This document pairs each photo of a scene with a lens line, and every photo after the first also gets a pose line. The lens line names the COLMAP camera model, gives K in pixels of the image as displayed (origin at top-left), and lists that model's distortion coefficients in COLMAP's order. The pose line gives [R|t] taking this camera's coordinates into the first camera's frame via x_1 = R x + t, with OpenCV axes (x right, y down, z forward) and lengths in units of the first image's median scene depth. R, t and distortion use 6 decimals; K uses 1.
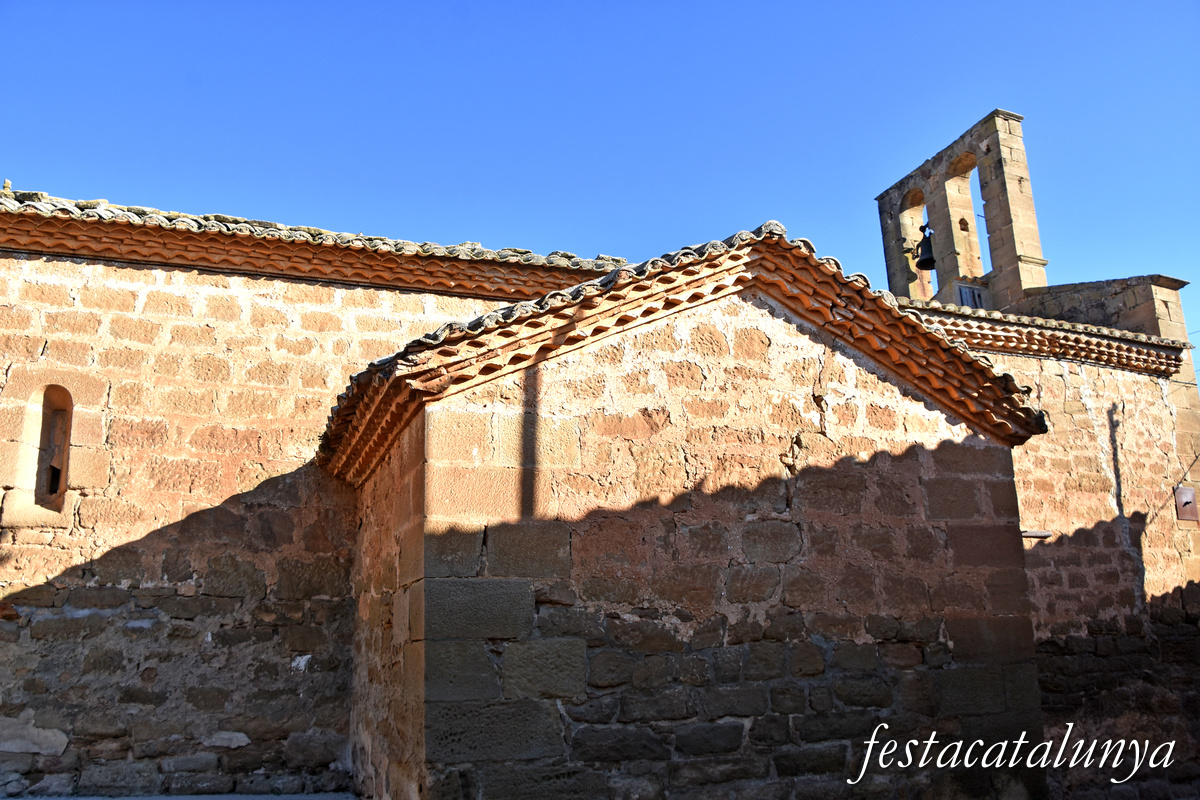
lens RADIAL K [[919.0, 0, 600.0], [0, 919.0, 400.0], [0, 0, 1]] dist [-0.110863, 0.002205]
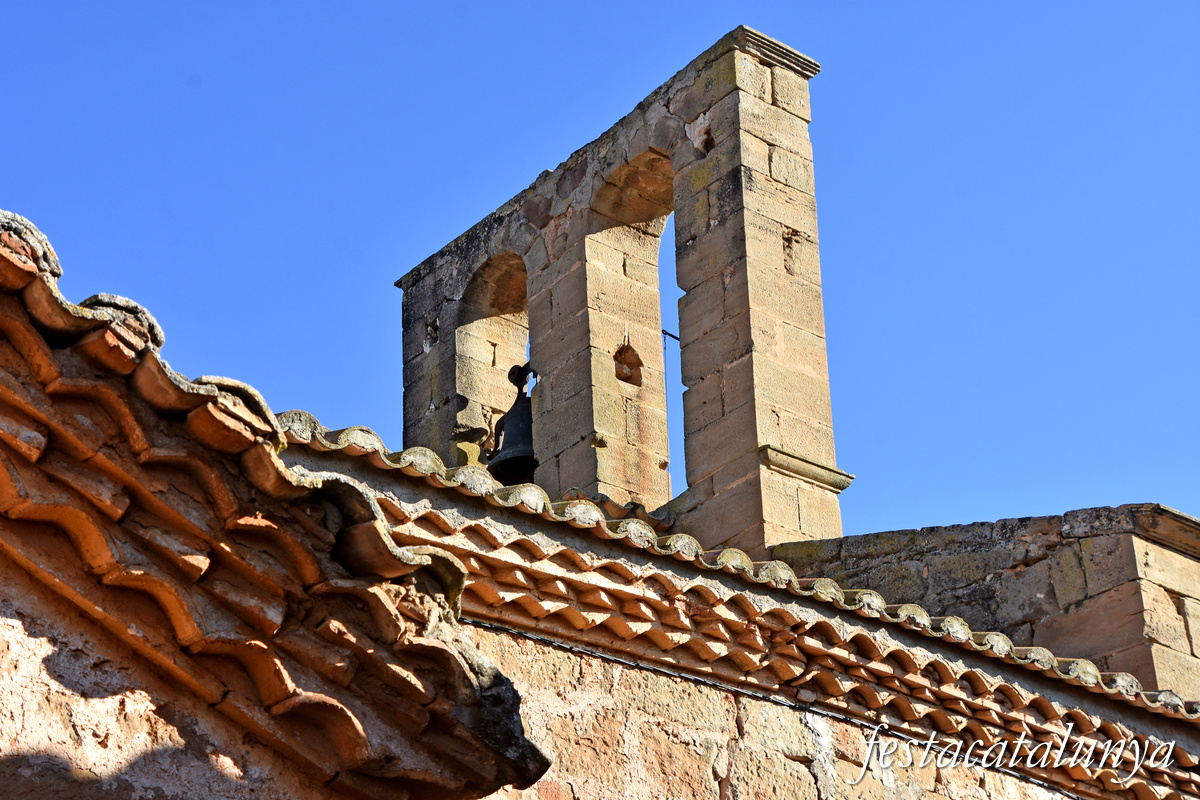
lens RADIAL K [[2597.7, 0, 600.0], [0, 2597.7, 400.0], [0, 0, 1]] dist [0.532594, -0.110122]
pose [[0.942443, 0.127030, 0.309298, 0.137277], [-0.059237, 0.973823, -0.219453, 0.042977], [-0.329078, 0.188500, 0.925297, 0.156605]]
